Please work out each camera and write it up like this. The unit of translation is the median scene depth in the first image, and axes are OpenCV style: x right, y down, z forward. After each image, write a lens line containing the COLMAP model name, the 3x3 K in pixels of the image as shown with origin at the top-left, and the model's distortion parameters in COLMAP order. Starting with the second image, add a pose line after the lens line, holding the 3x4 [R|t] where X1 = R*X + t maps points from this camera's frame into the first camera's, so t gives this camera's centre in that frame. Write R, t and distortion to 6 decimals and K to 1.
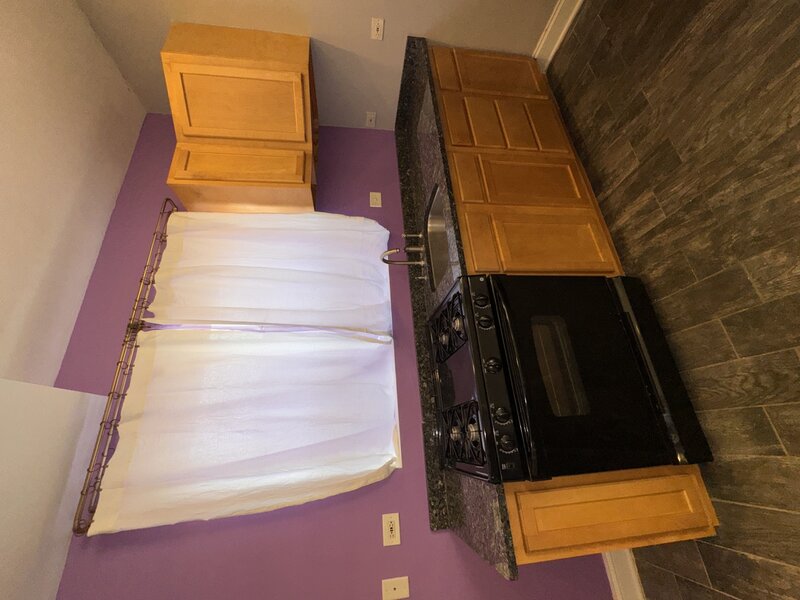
lens RADIAL K [[321.7, 0, 400.0], [0, 321.7, 300.0], [0, 0, 1]] dist [-0.002401, 0.000339]
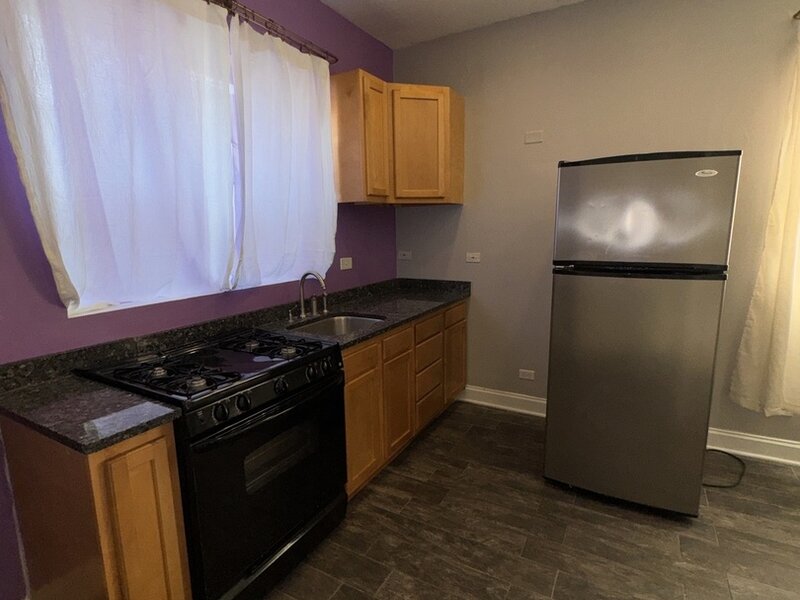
lens RADIAL K [[437.4, 0, 400.0], [0, 437.4, 300.0], [0, 0, 1]] dist [0.000909, 0.000486]
pose [[0.100291, 0.994272, 0.036939, 0.004361], [-0.795344, 0.102422, -0.597443, 0.503125], [-0.597805, 0.030539, 0.801060, -0.241268]]
